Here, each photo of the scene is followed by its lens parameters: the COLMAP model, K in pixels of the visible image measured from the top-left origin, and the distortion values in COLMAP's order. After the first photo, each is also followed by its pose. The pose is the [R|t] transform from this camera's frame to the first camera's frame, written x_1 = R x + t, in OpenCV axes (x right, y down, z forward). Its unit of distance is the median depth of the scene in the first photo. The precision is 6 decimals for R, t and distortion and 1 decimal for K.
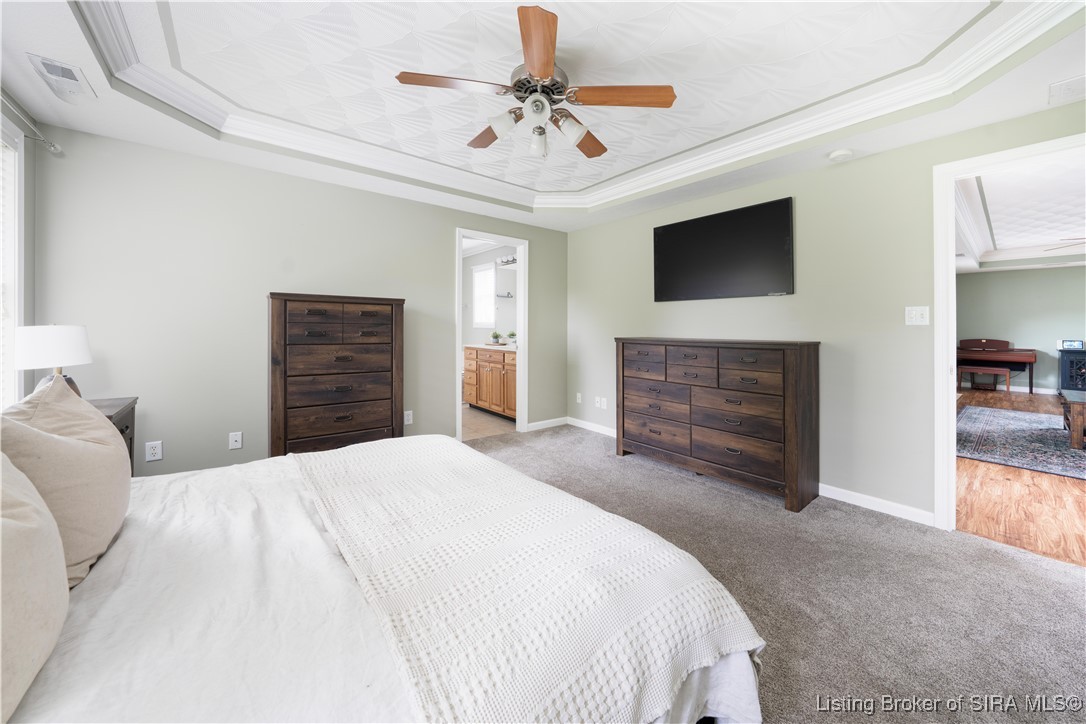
lens RADIAL K [[397.3, 0, 548.1], [0, 397.3, 324.1], [0, 0, 1]] dist [-0.006622, 0.000063]
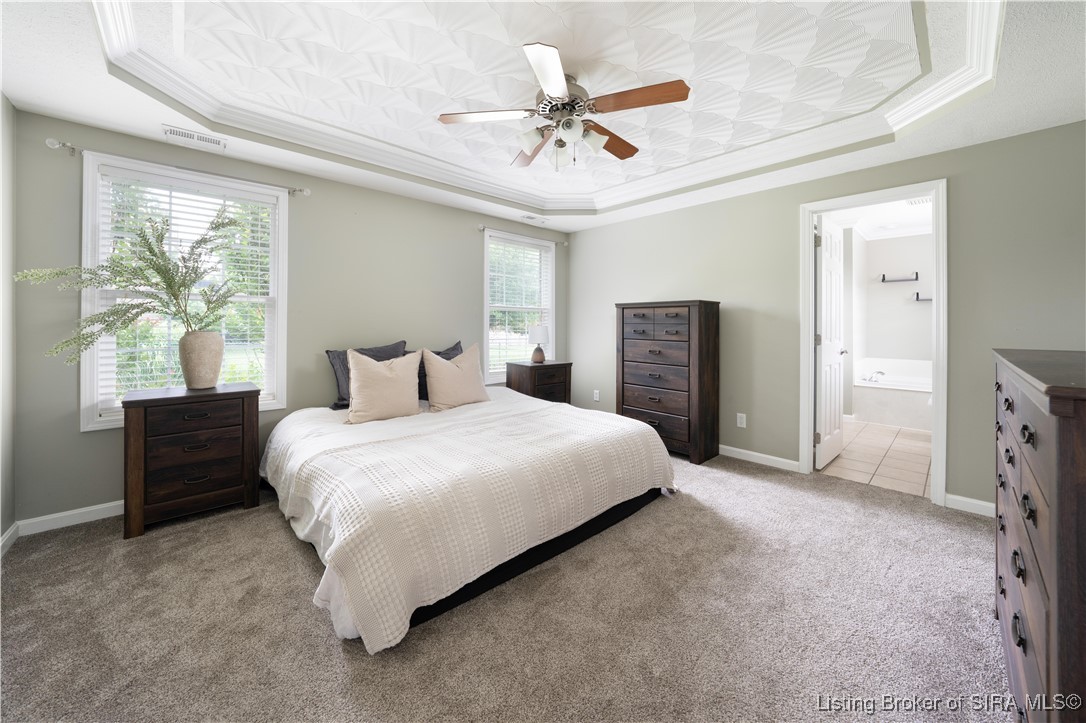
lens RADIAL K [[397.3, 0, 550.7], [0, 397.3, 327.4], [0, 0, 1]] dist [-0.006622, 0.000063]
pose [[0.094596, 0.000064, -0.995516, 0.664700], [0.003493, 0.999994, 0.000396, 0.007585], [0.995510, -0.003514, 0.094595, 0.522799]]
